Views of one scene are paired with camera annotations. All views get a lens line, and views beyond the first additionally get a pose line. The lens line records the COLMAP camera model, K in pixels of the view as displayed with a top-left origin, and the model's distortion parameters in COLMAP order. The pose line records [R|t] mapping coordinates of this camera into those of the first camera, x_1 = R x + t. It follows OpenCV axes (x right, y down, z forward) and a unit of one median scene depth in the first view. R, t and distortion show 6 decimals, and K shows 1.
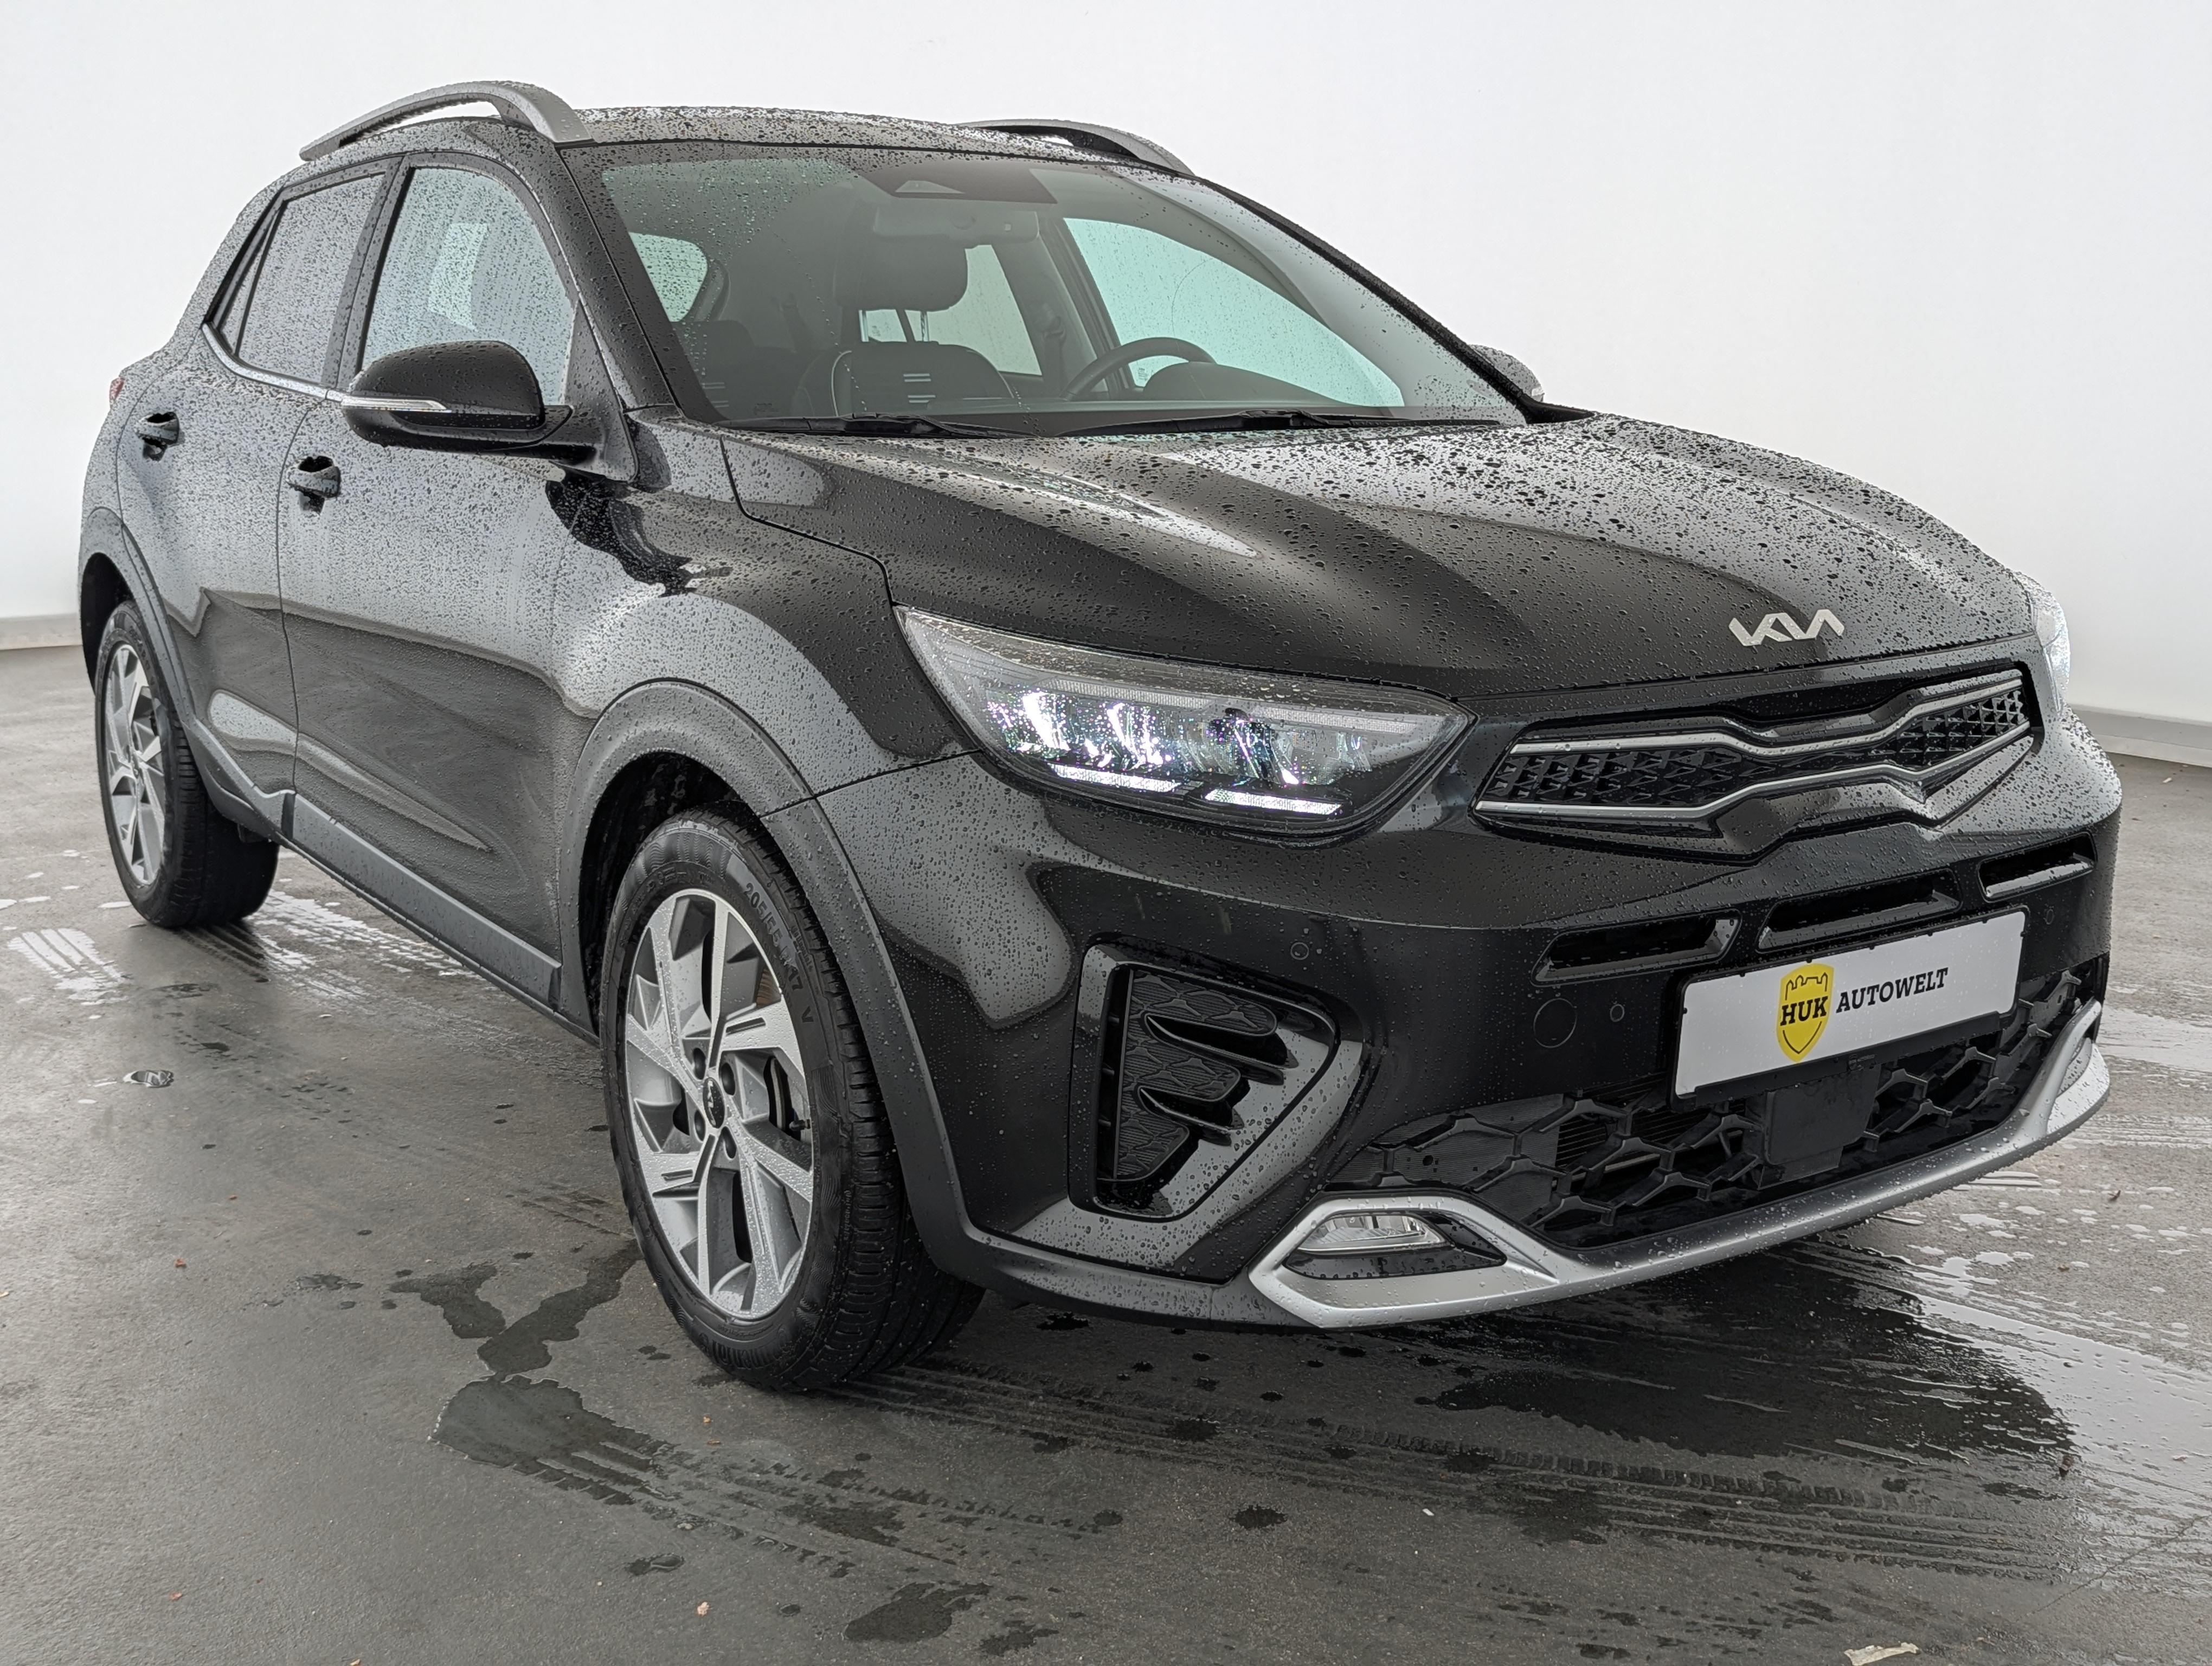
lens RADIAL K [[2390.9, 0, 1116.0], [0, 2390.9, 822.2], [0, 0, 1]] dist [0.100295, -0.177734]
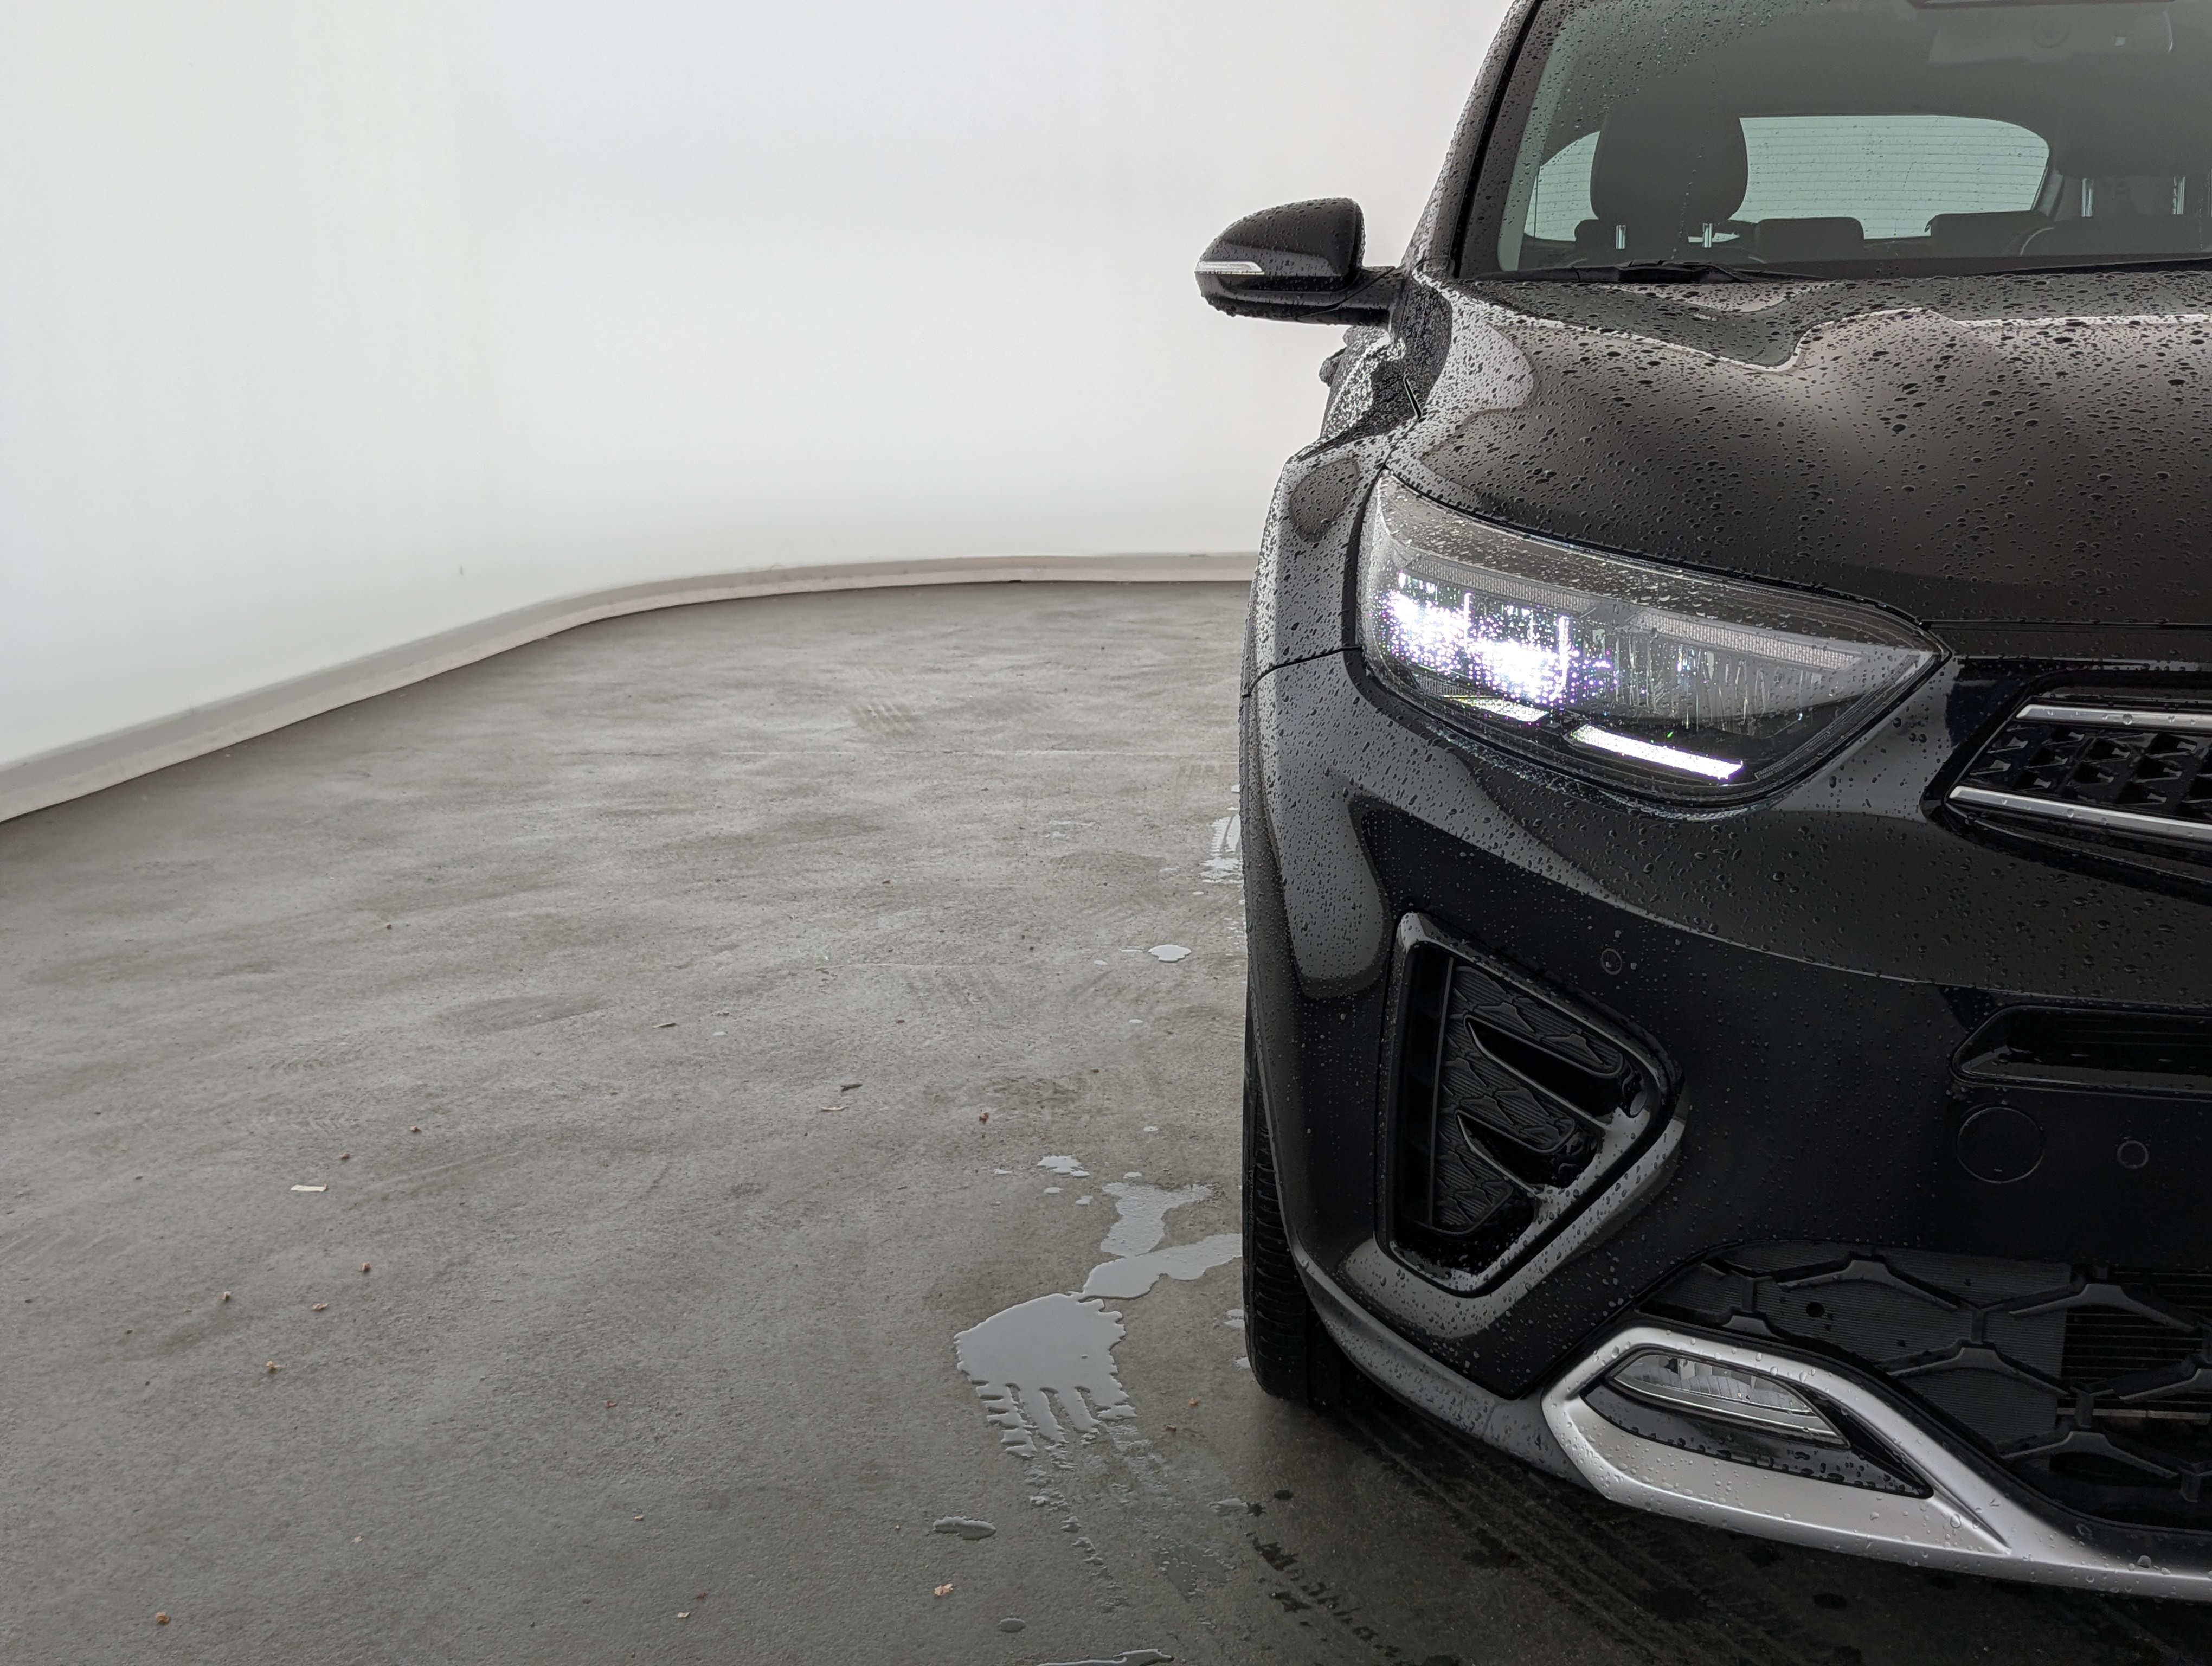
lens RADIAL K [[2382.2, 0, 1156.9], [0, 2382.2, 811.5], [0, 0, 1]] dist [0.095029, -0.142084]
pose [[0.759213, 0.125818, -0.638565, 0.396782], [-0.122224, 0.991243, 0.049990, -0.007894], [0.639262, 0.040094, 0.767943, 0.356487]]
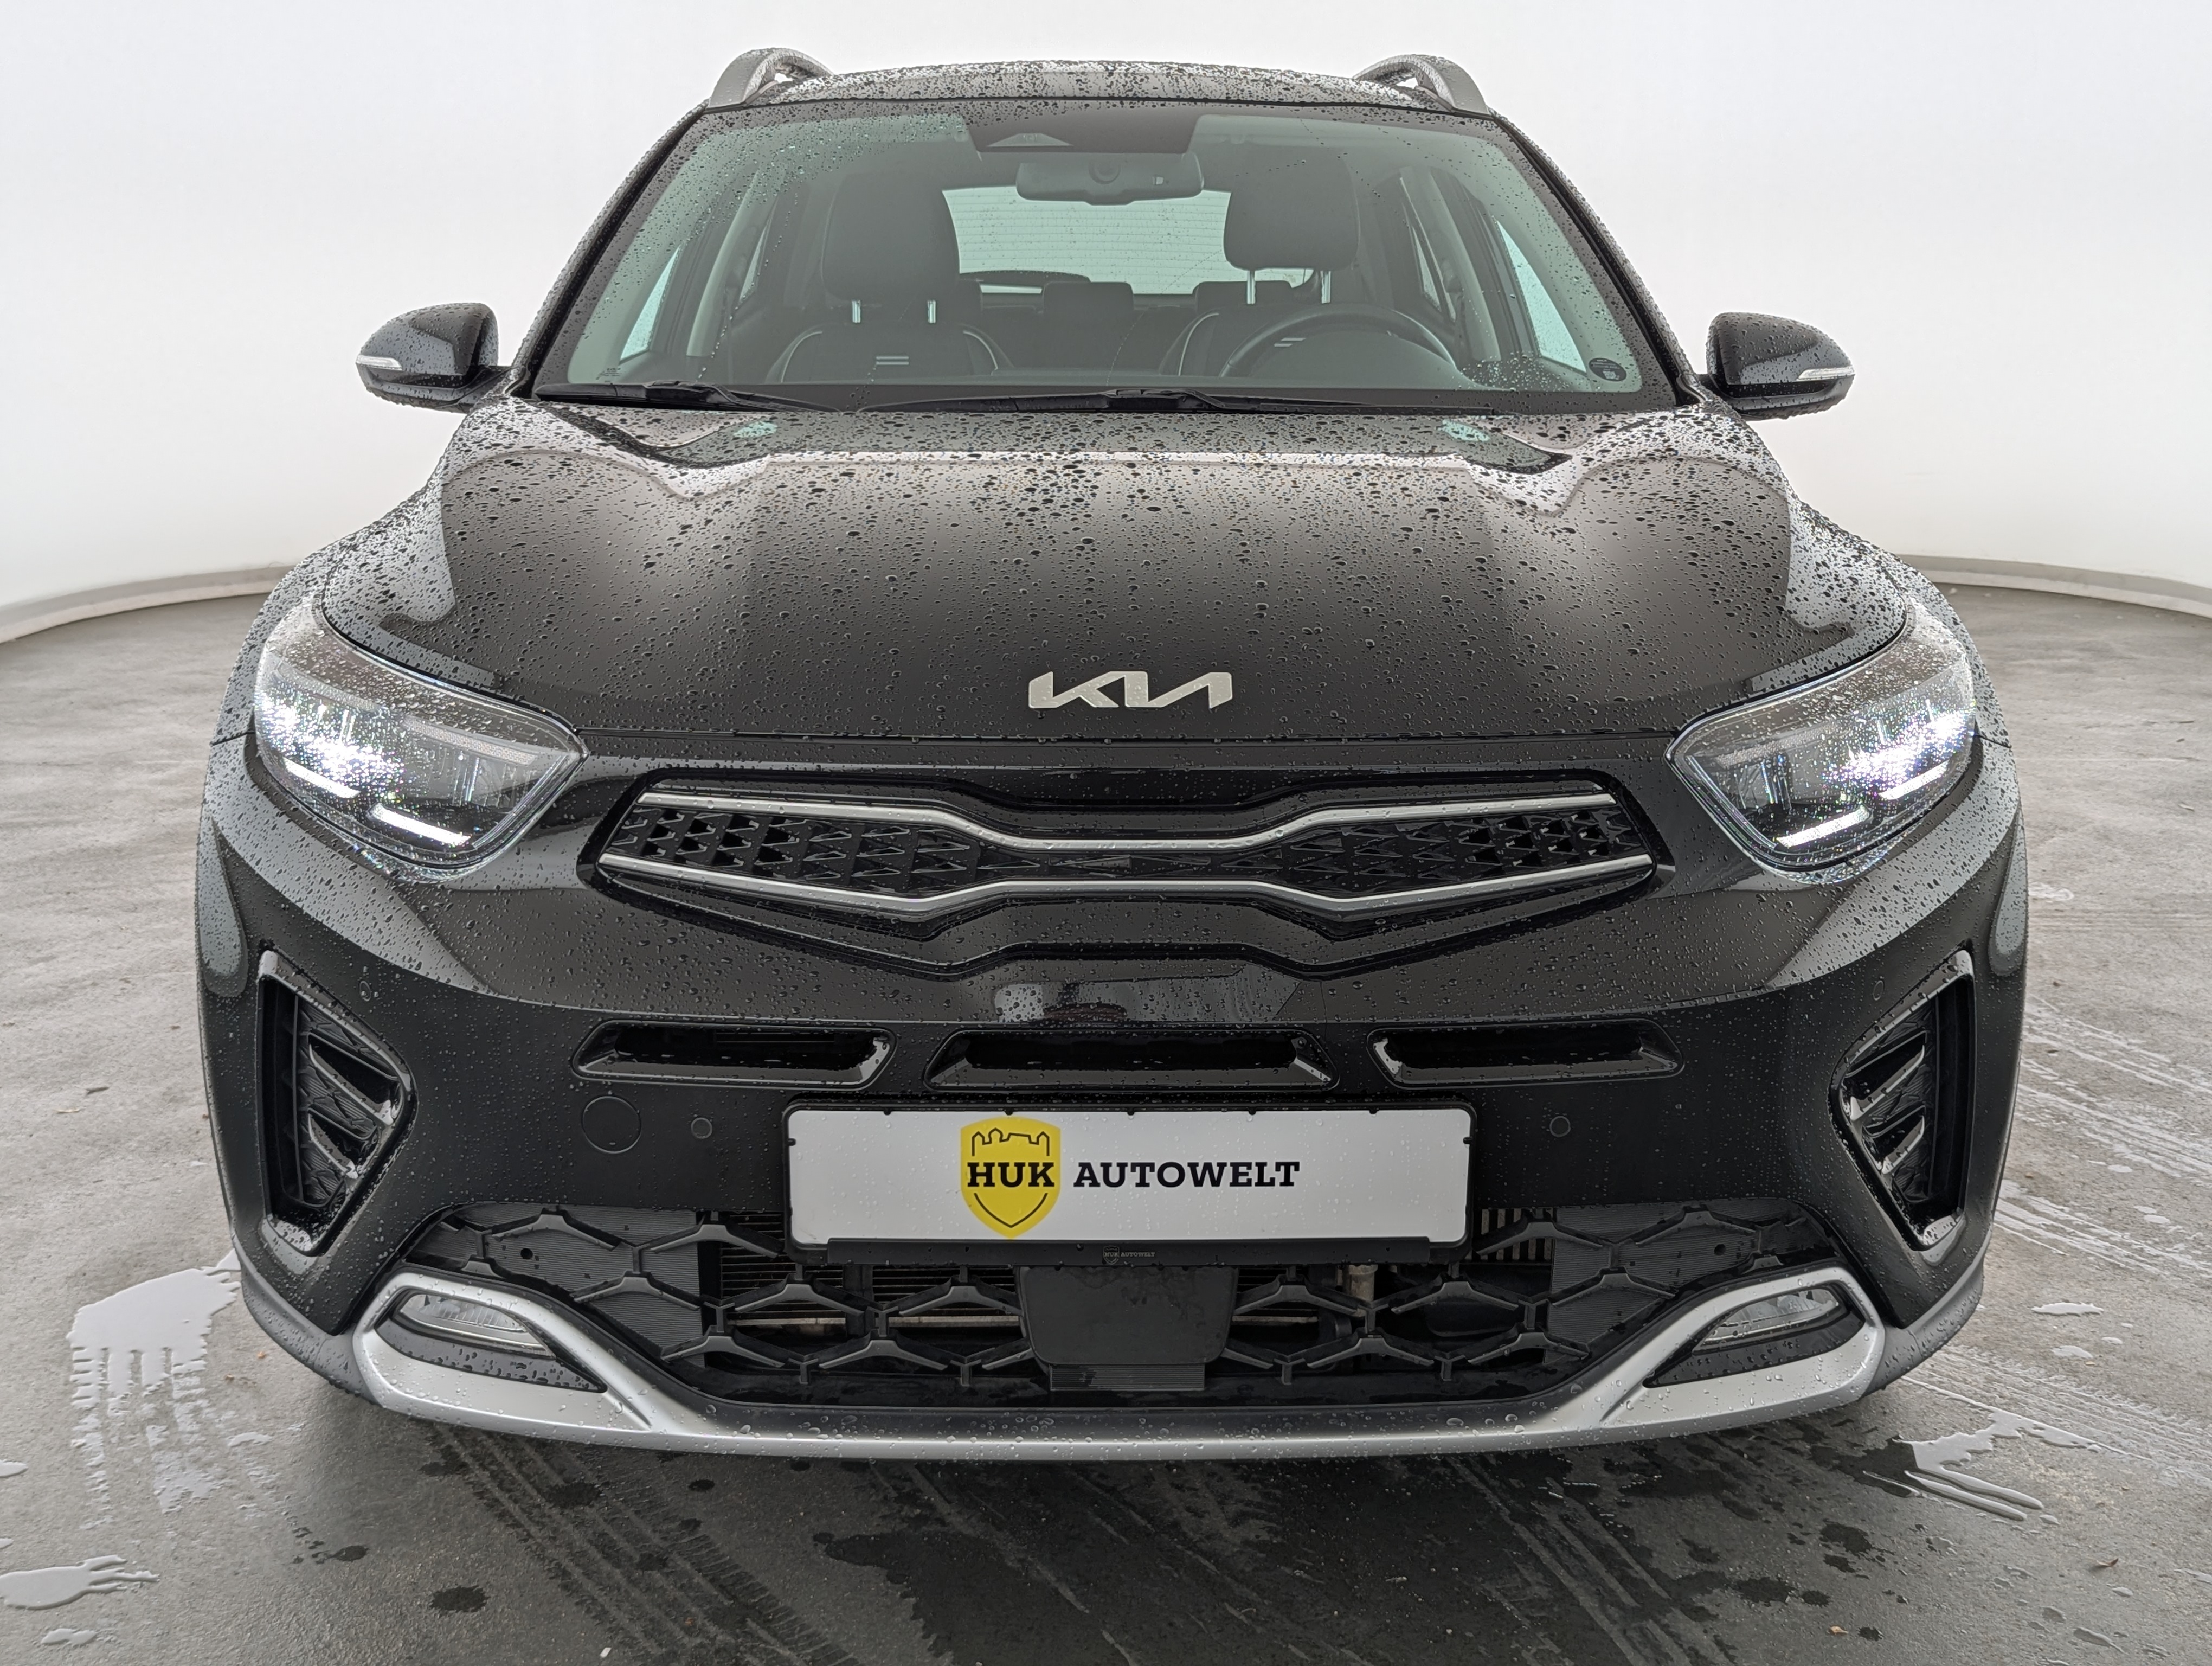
lens RADIAL K [[2390.9, 0, 1116.0], [0, 2390.9, 822.2], [0, 0, 1]] dist [0.100295, -0.177734]
pose [[0.830003, 0.125645, -0.543423, 0.755659], [-0.115370, 0.991901, 0.053126, -0.085143], [0.545697, 0.018599, 0.837776, 0.373922]]
